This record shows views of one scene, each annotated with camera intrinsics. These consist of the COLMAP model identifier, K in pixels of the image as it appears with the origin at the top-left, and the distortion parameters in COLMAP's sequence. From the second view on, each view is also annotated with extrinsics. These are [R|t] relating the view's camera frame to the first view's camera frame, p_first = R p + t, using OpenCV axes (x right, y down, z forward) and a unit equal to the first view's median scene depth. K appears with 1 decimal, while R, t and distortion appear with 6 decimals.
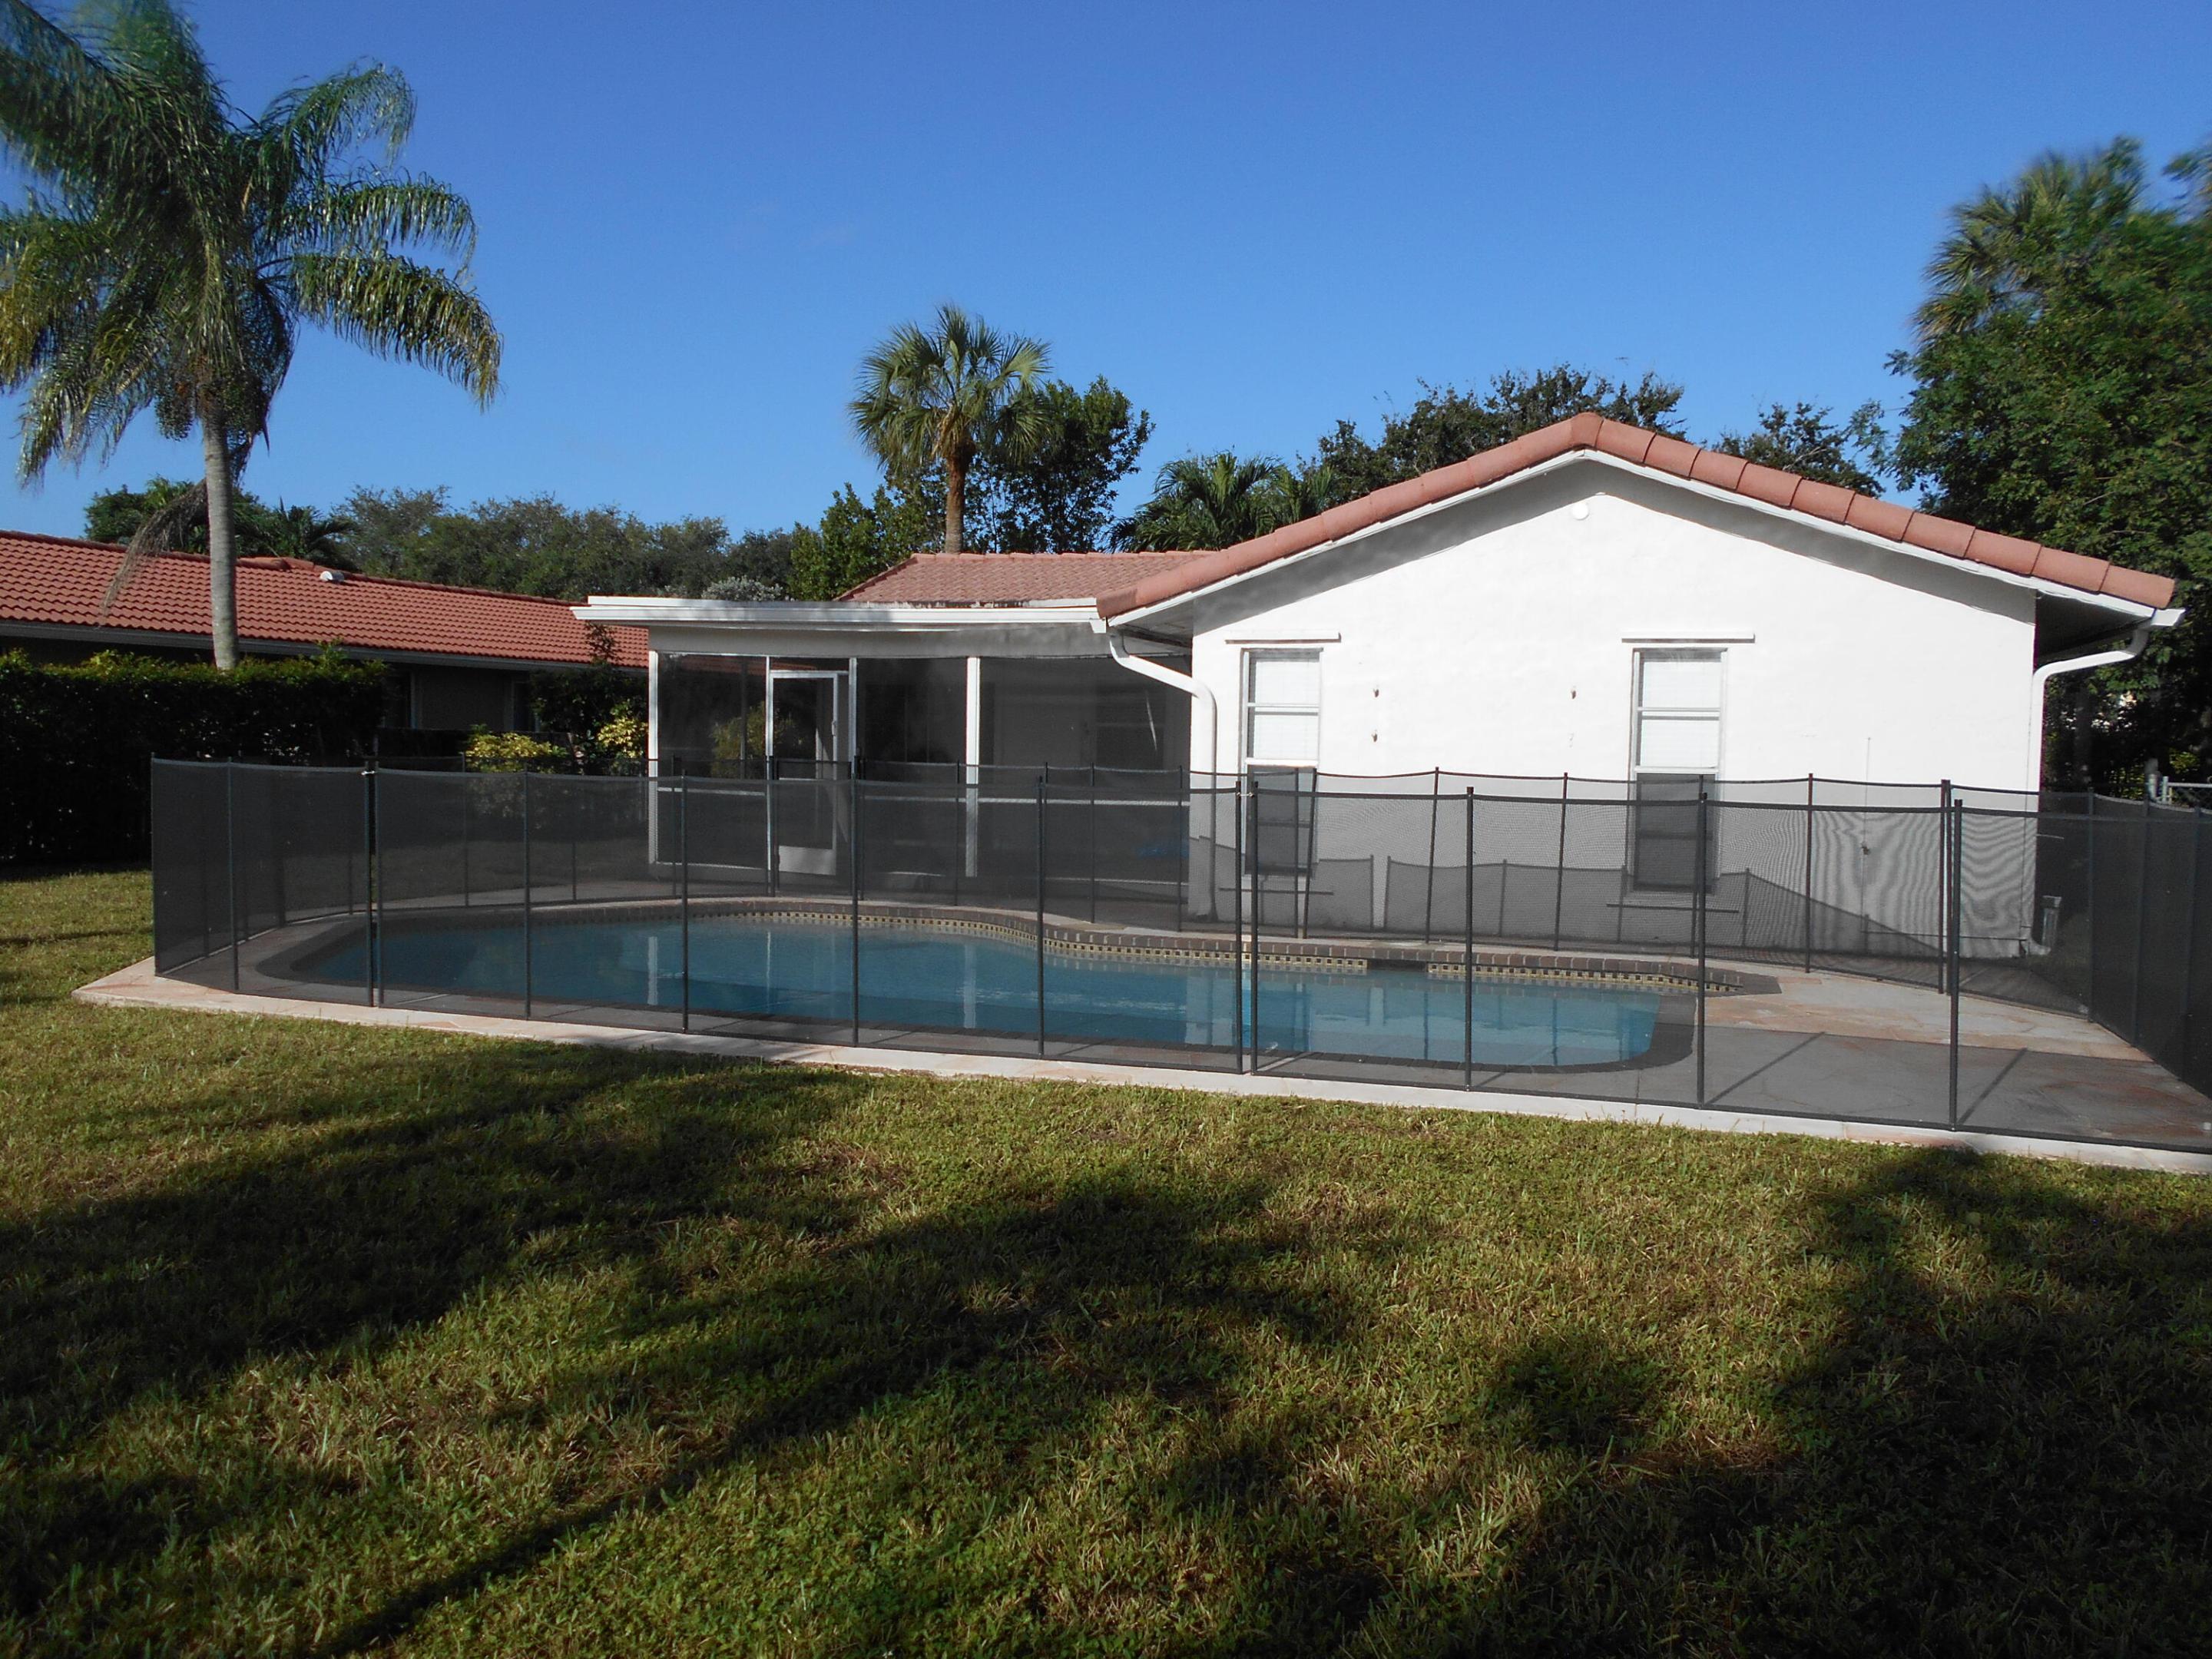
lens RADIAL K [[1796.7, 0, 1147.6], [0, 1796.7, 834.5], [0, 0, 1]] dist [-0.076171, 0.010386]
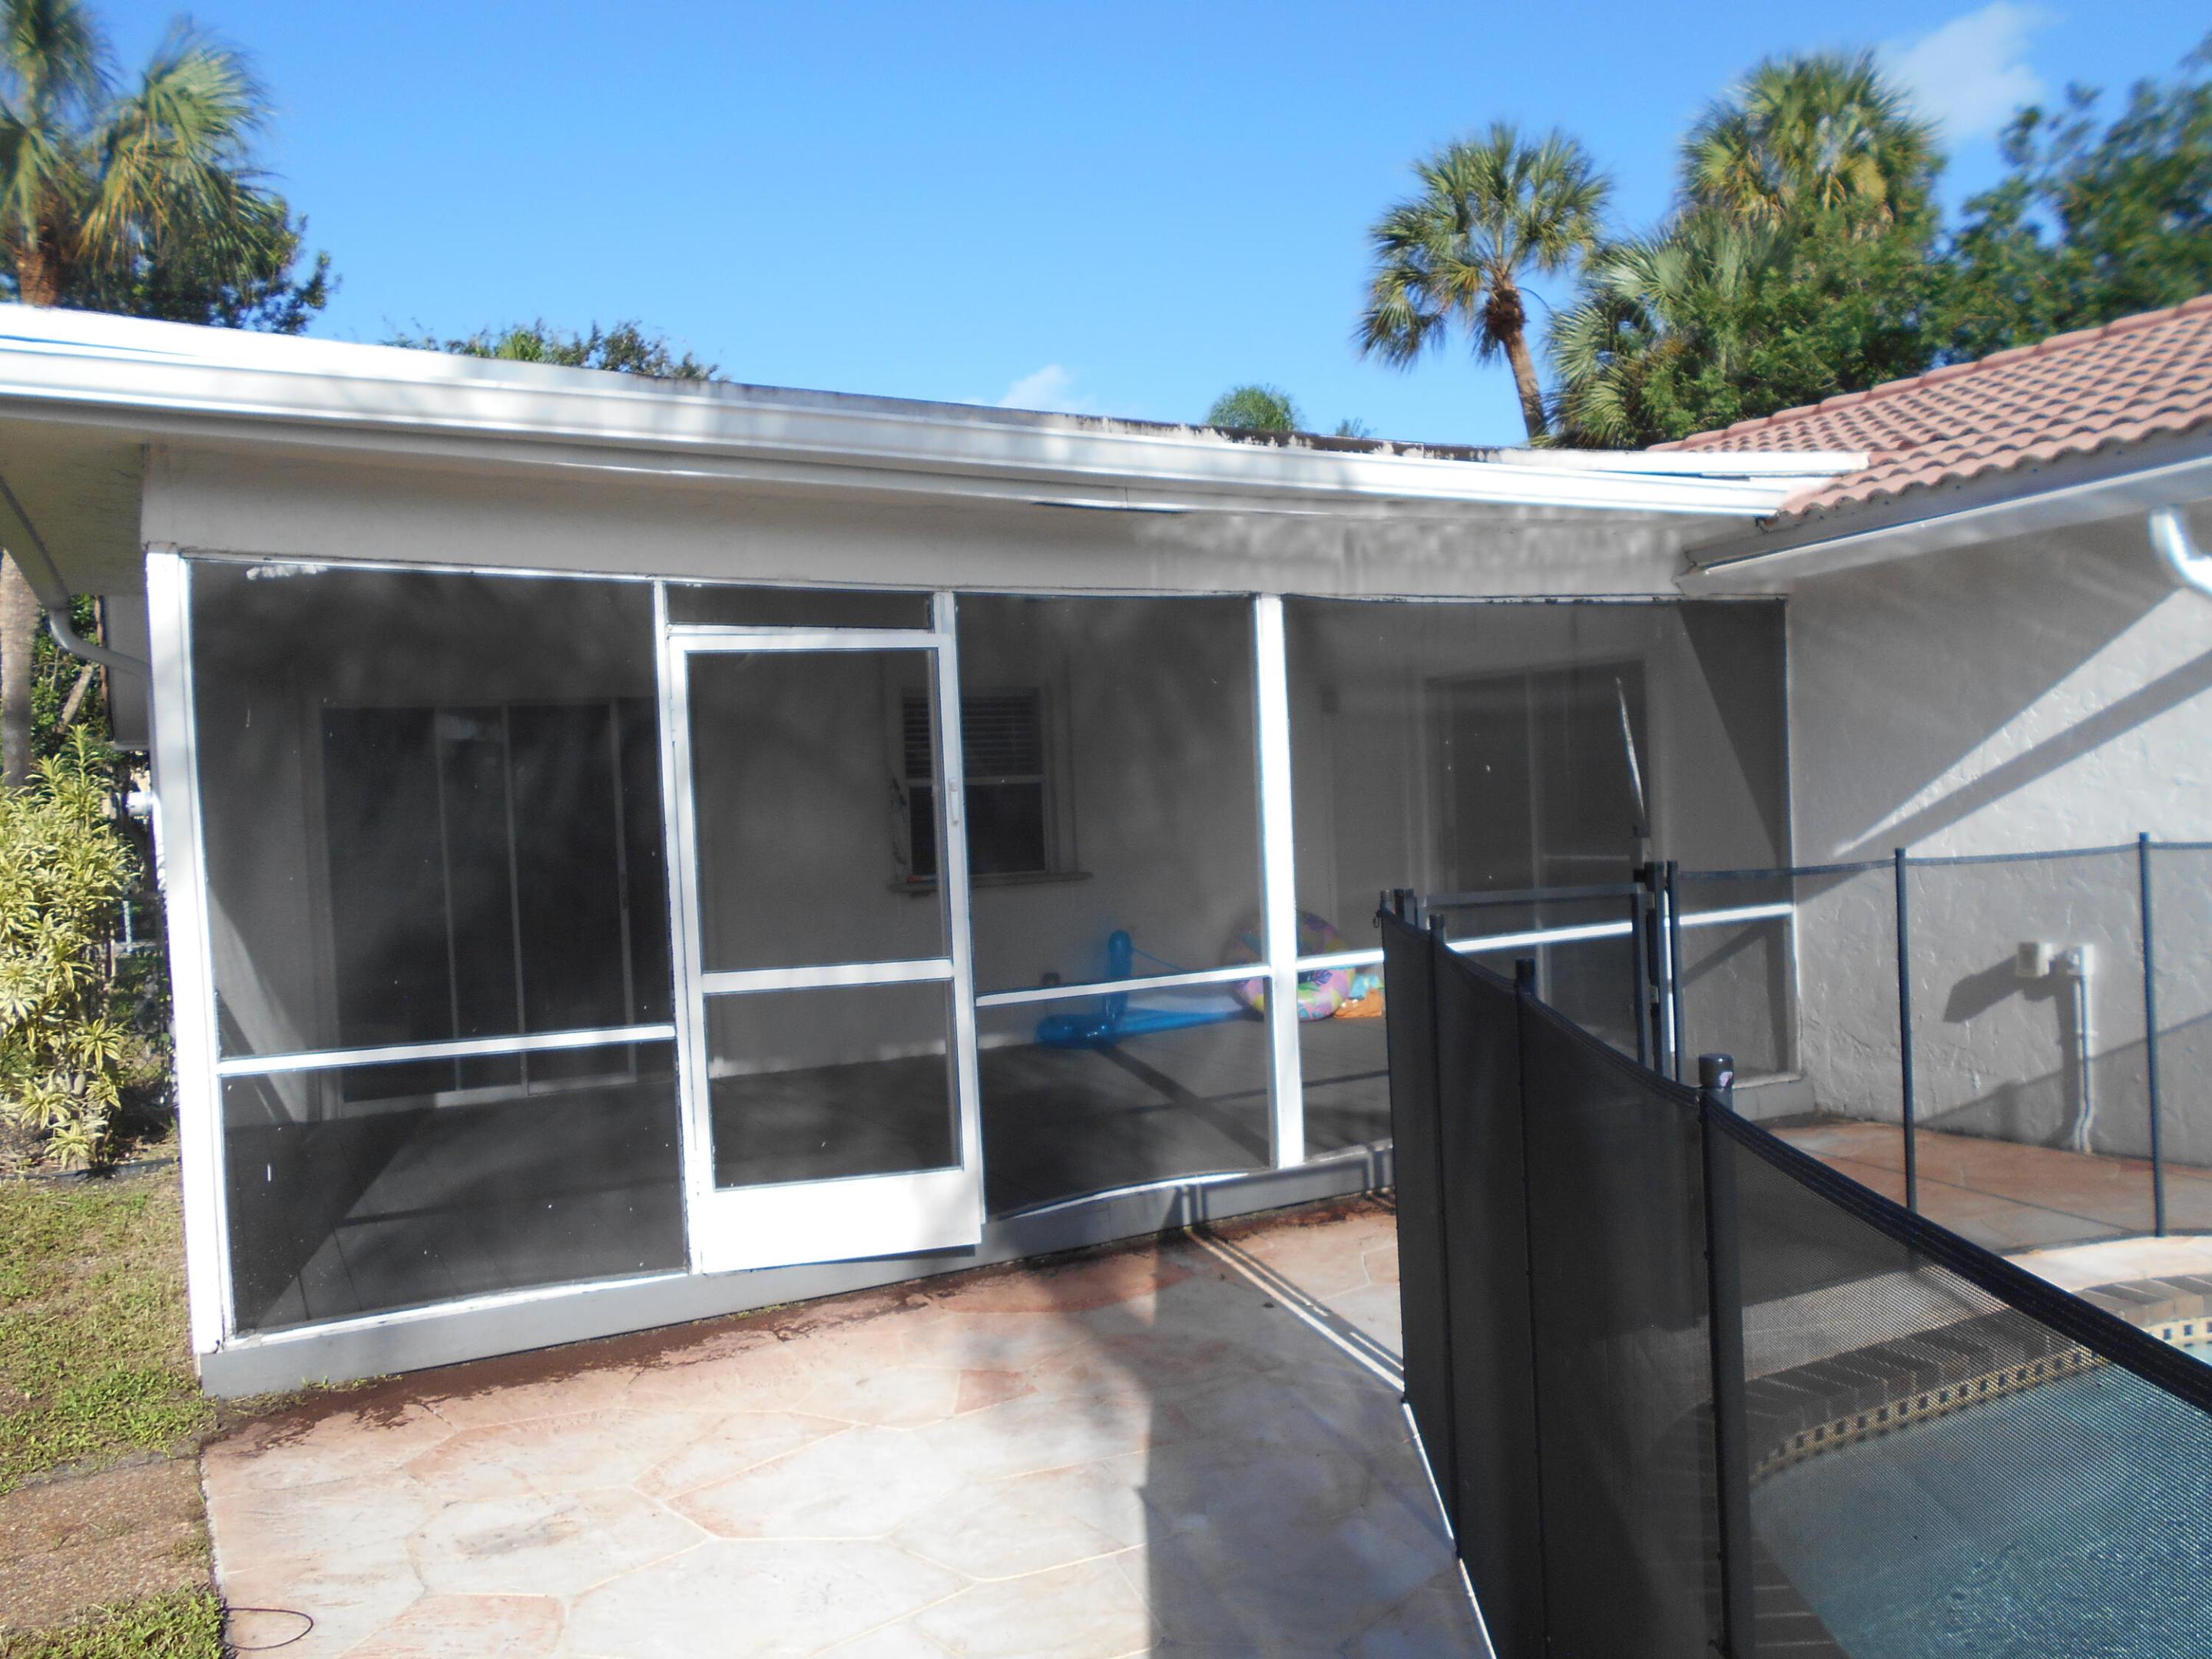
lens RADIAL K [[1724.7, 0, 1076.0], [0, 1724.7, 846.5], [0, 0, 1]] dist [-0.042867, 0.073251]
pose [[0.689205, -0.066278, 0.721528, -0.393982], [0.094077, 0.995564, 0.001587, -0.049939], [-0.718433, 0.066786, 0.692383, 0.776194]]
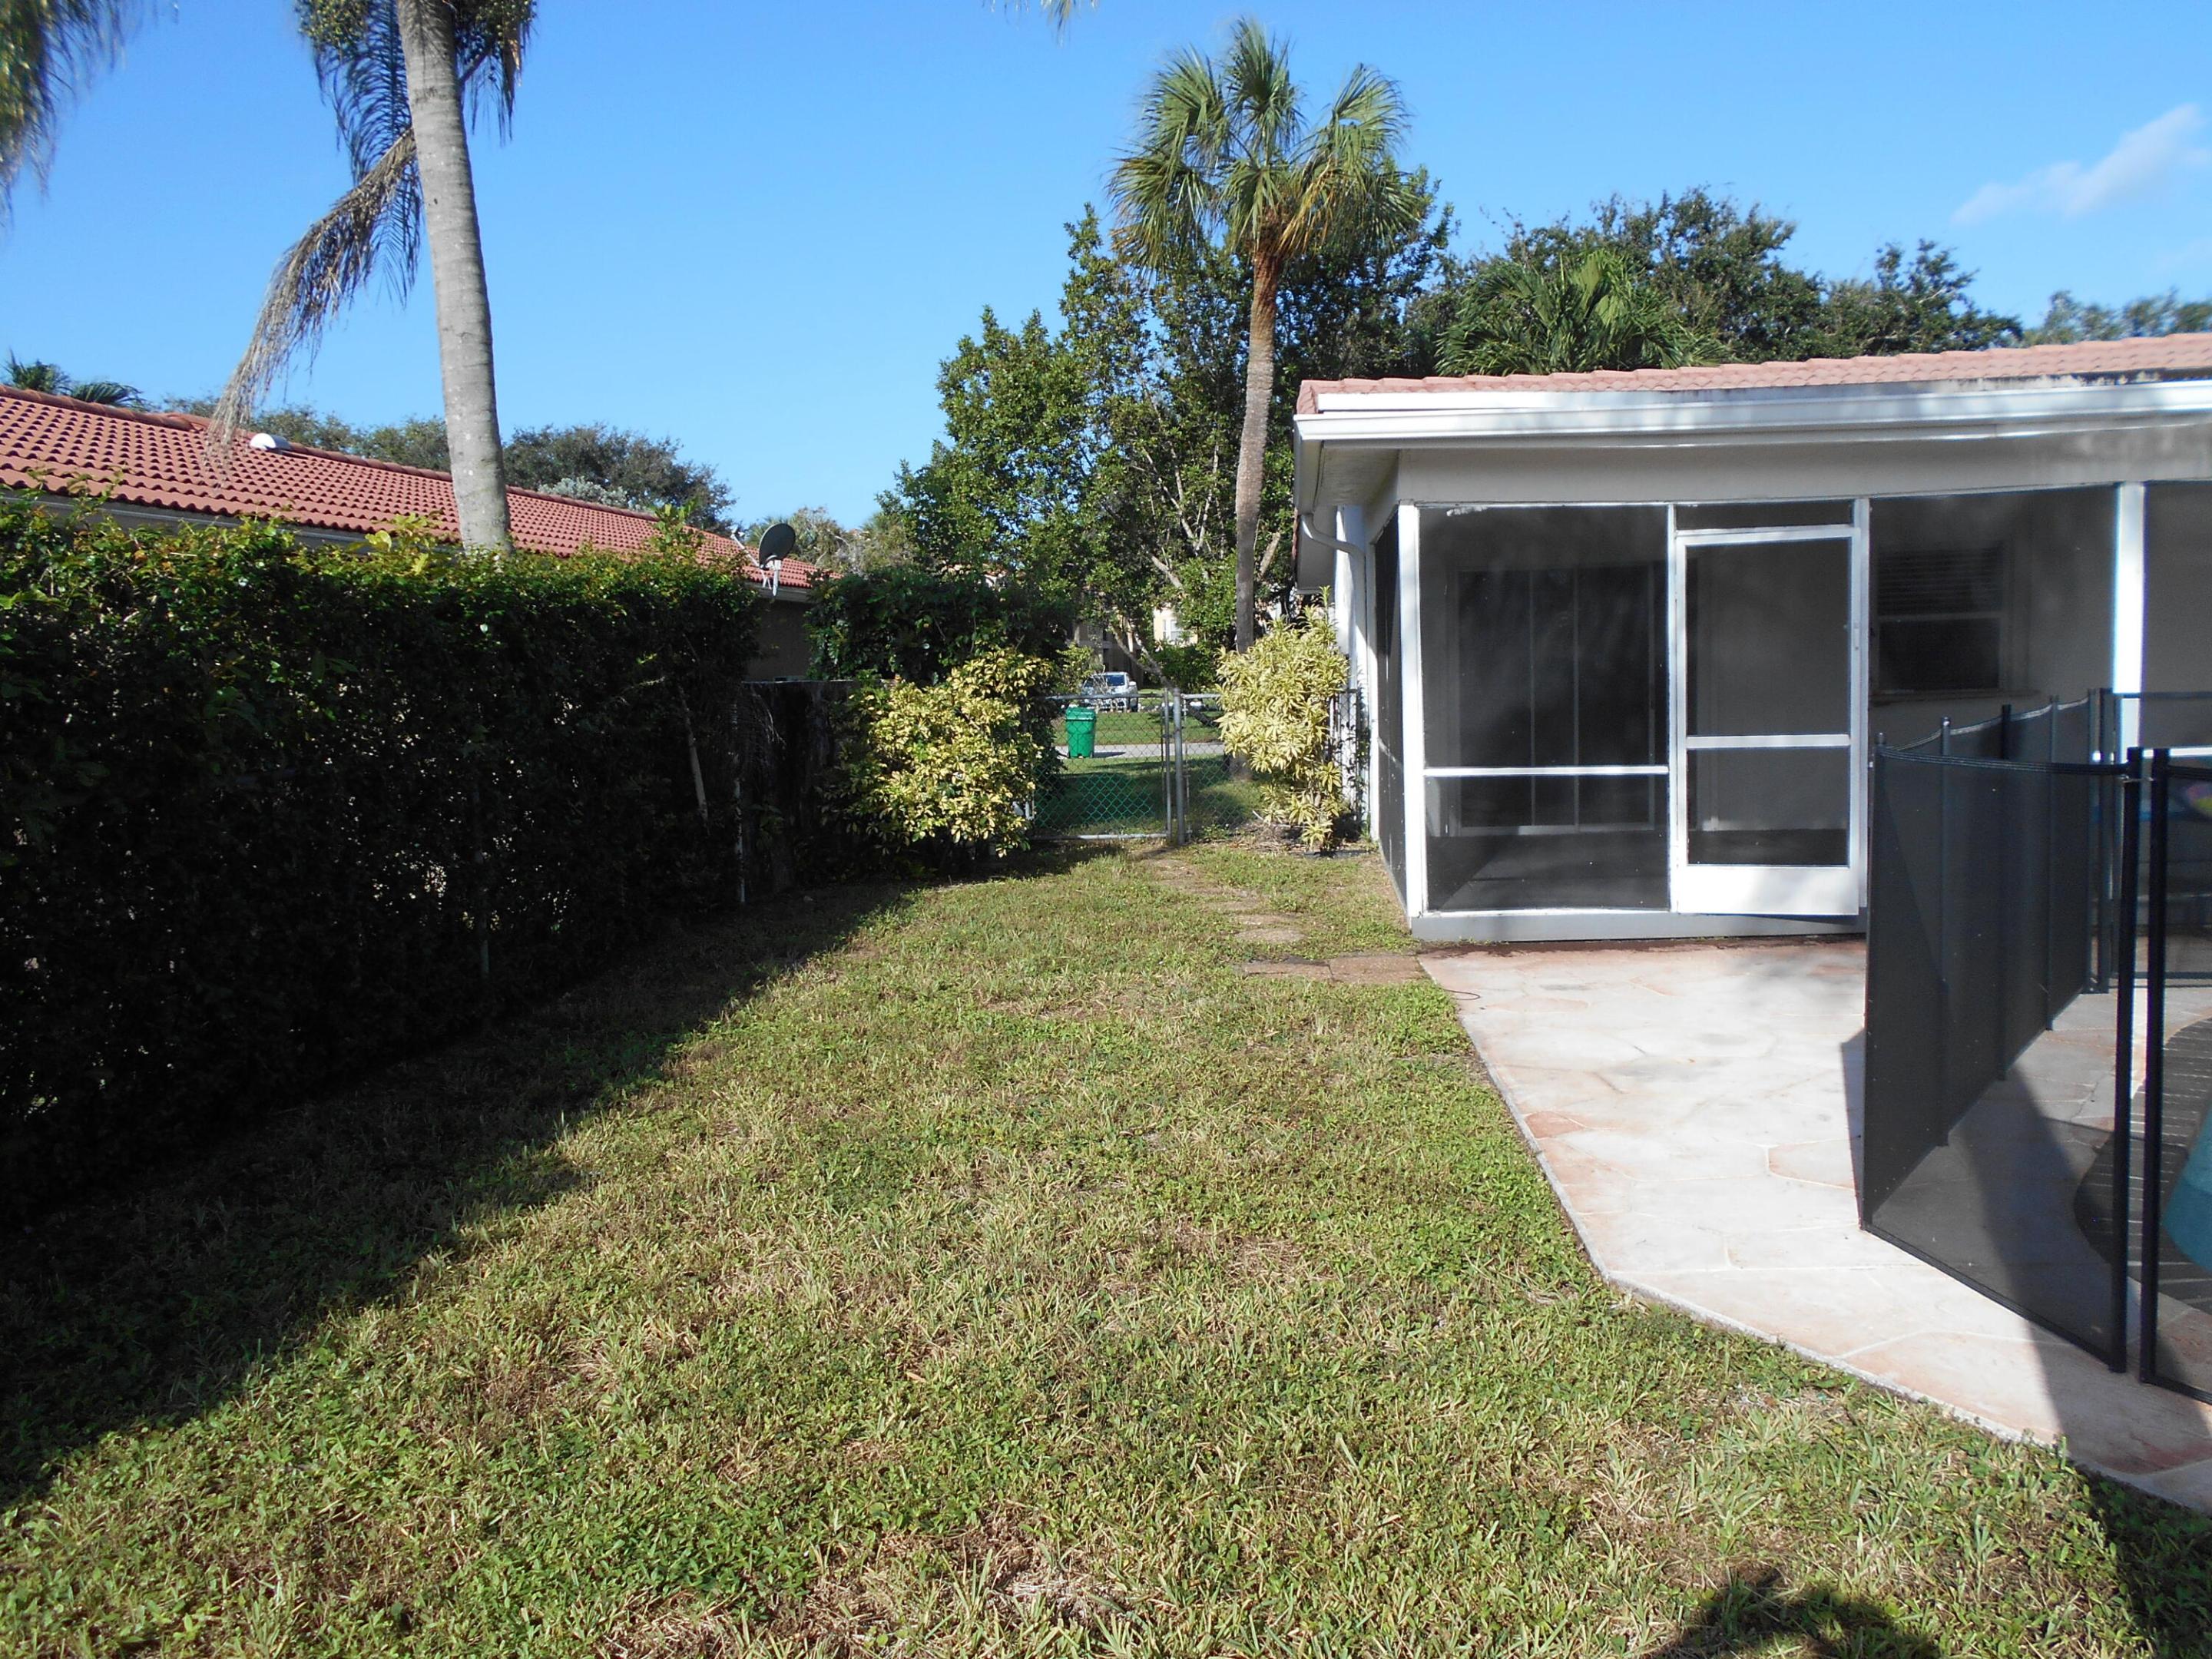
lens RADIAL K [[1724.7, 0, 1076.0], [0, 1724.7, 846.5], [0, 0, 1]] dist [-0.042867, 0.073251]
pose [[0.975992, -0.073662, 0.204973, -0.510340], [0.064082, 0.996536, 0.052996, -0.039383], [-0.208167, -0.038589, 0.977332, 0.565364]]
